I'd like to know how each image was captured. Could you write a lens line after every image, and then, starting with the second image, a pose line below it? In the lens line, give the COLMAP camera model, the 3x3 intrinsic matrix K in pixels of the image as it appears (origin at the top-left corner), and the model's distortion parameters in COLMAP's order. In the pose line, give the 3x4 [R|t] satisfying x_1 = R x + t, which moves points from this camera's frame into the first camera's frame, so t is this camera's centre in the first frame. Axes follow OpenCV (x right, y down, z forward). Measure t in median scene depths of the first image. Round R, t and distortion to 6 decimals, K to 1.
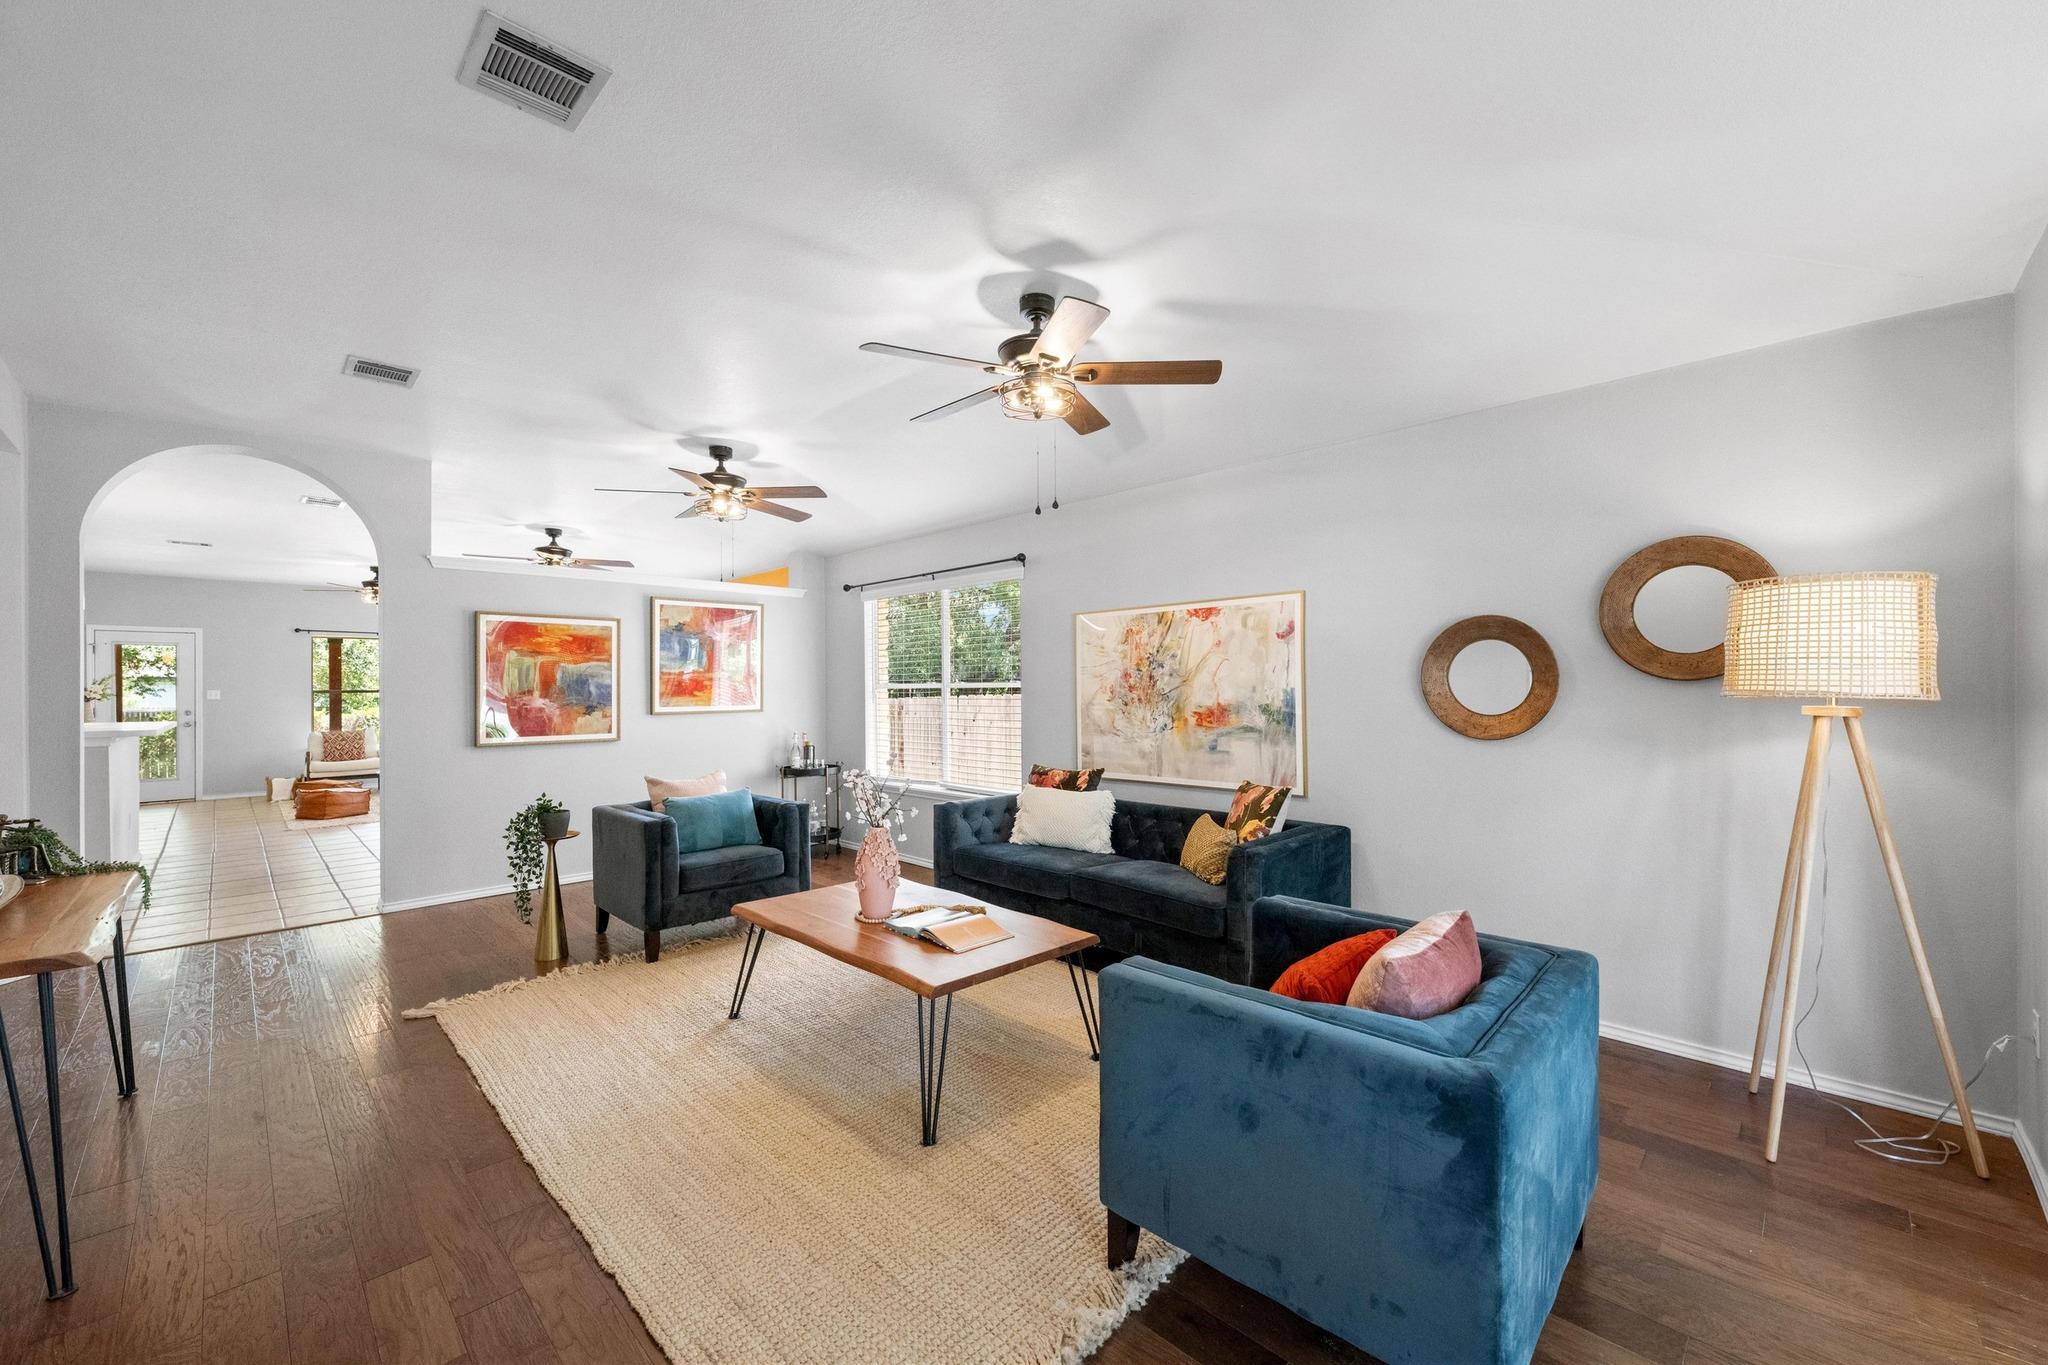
lens RADIAL K [[808.2, 0, 1033.1], [0, 808.2, 685.2], [0, 0, 1]] dist [-0.003053, -0.000451]
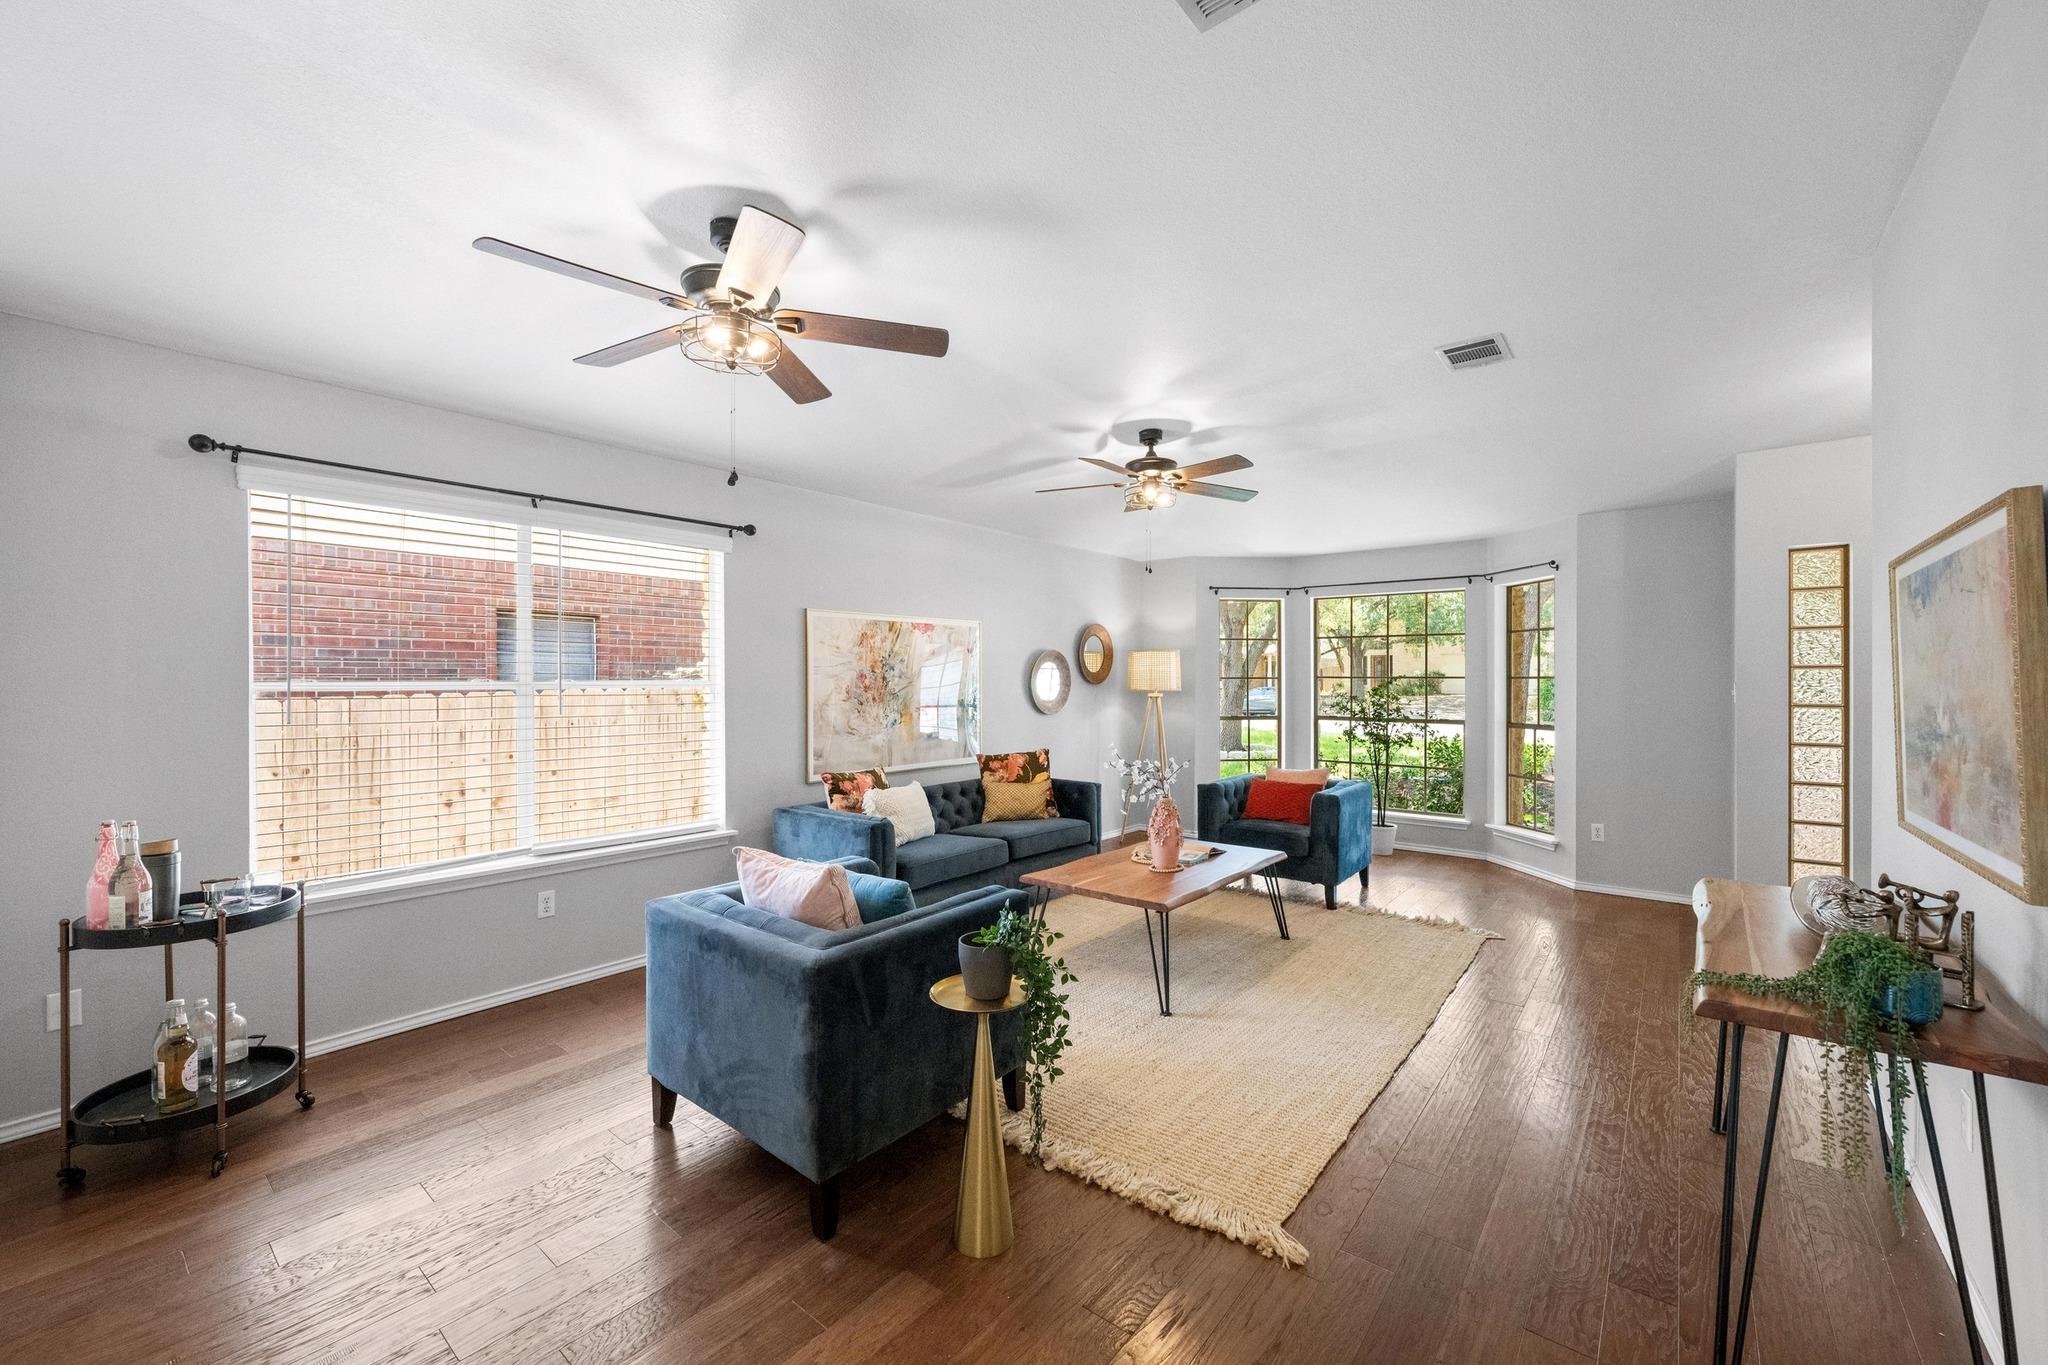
lens RADIAL K [[808.2, 0, 1028.7], [0, 808.2, 684.4], [0, 0, 1]] dist [-0.003053, -0.000451]
pose [[-0.100433, 0.004698, 0.994933, -0.822988], [-0.001076, 0.999988, -0.004831, 0.002849], [-0.994943, -0.001556, -0.100427, 0.768440]]
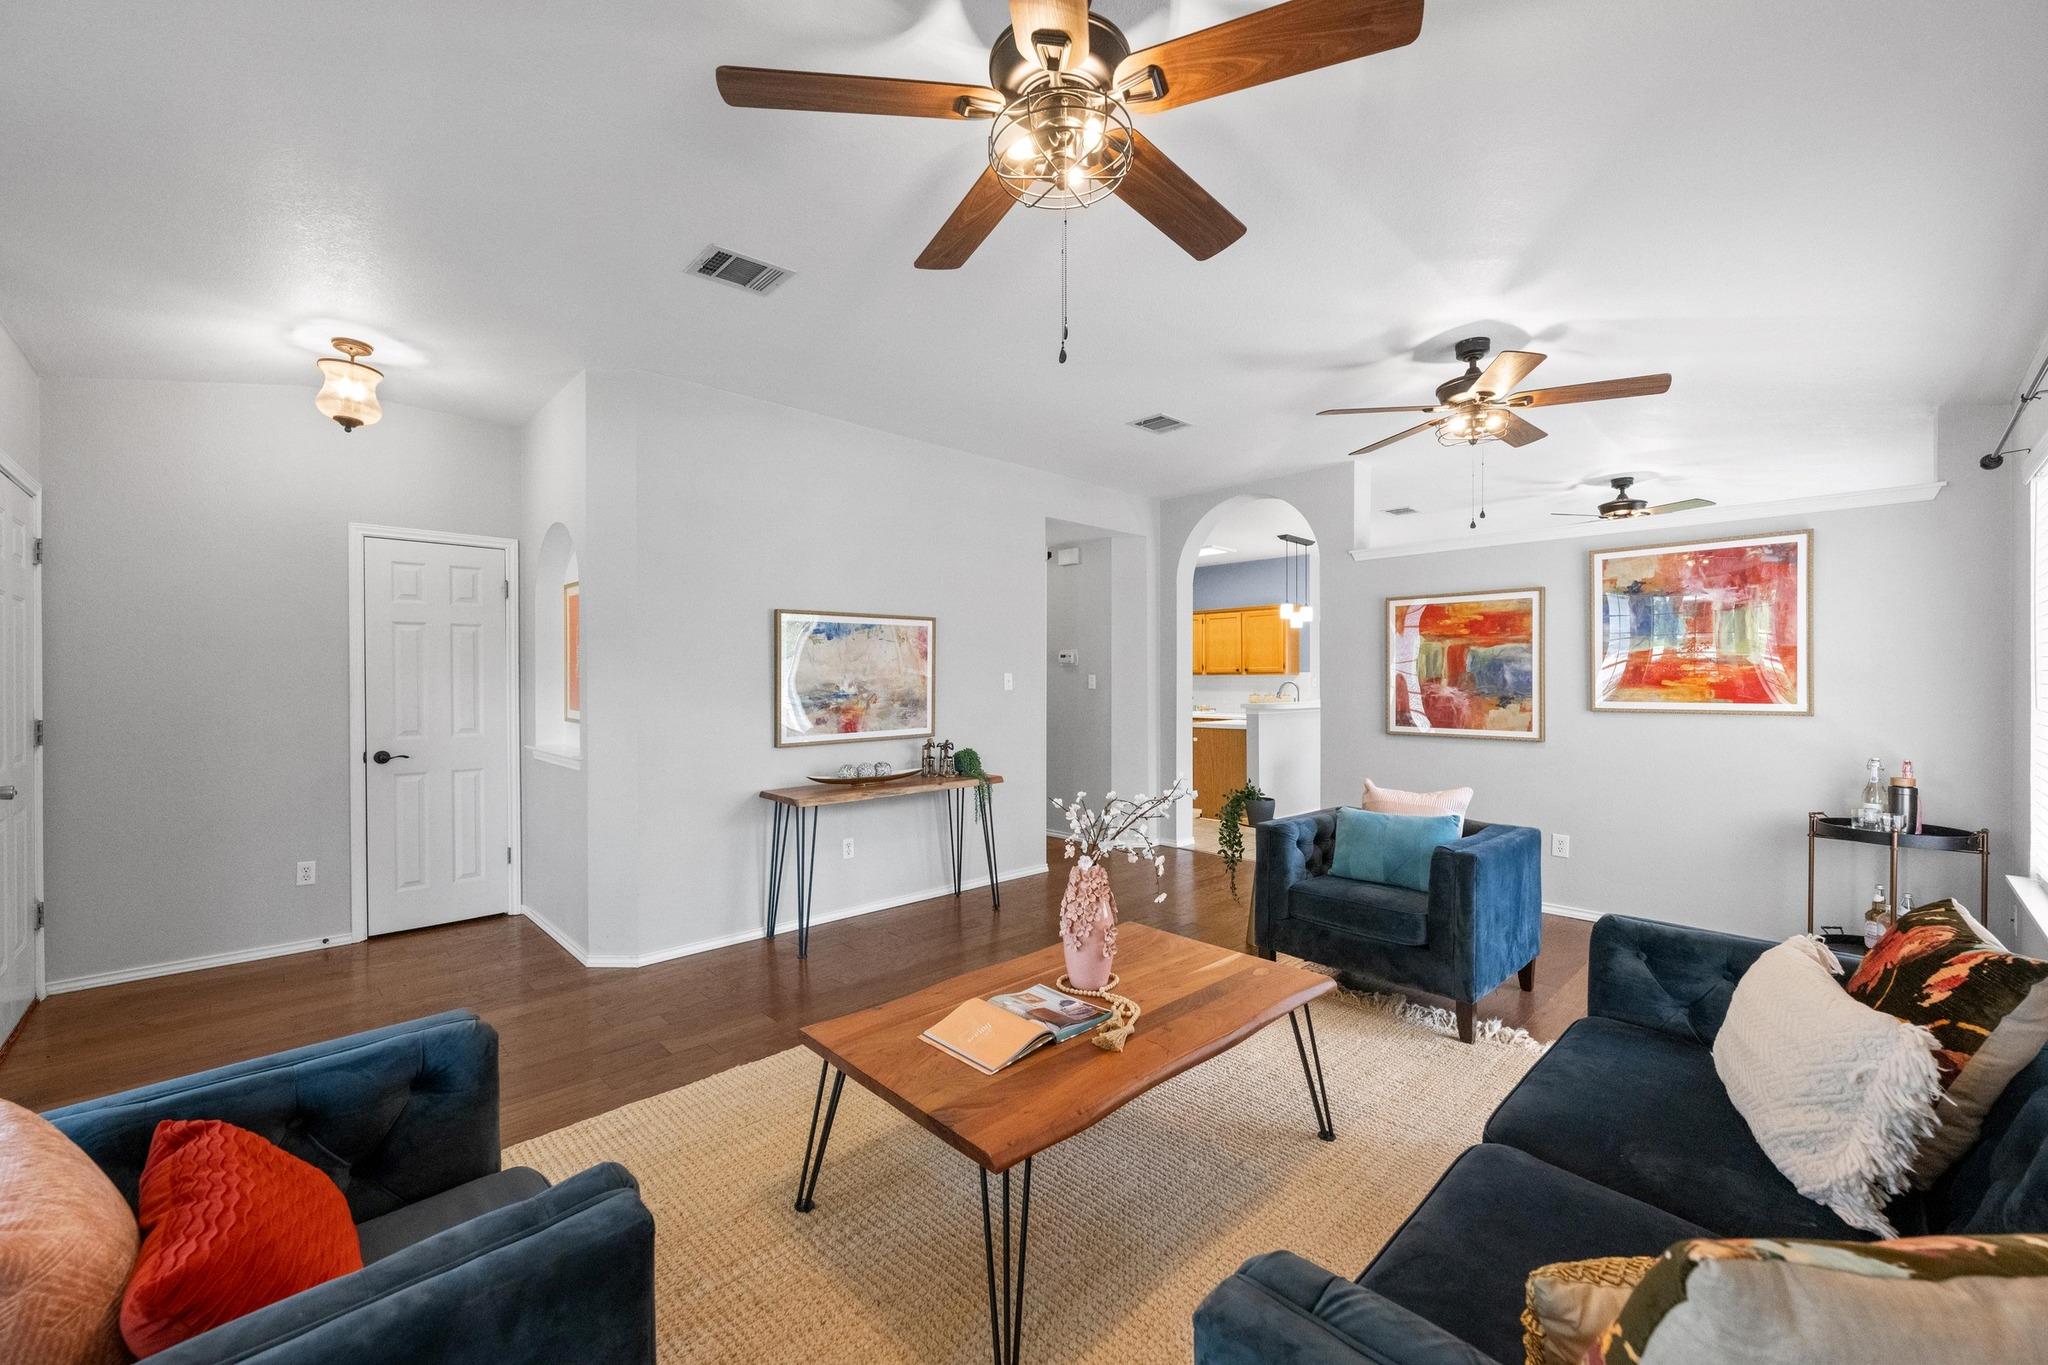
lens RADIAL K [[808.2, 0, 1026.3], [0, 808.2, 680.7], [0, 0, 1]] dist [-0.003053, -0.000451]
pose [[-0.027193, 0.008661, -0.999593, 0.307326], [0.006014, 0.999946, 0.008500, -0.000808], [0.999612, -0.005780, -0.027243, 0.552548]]
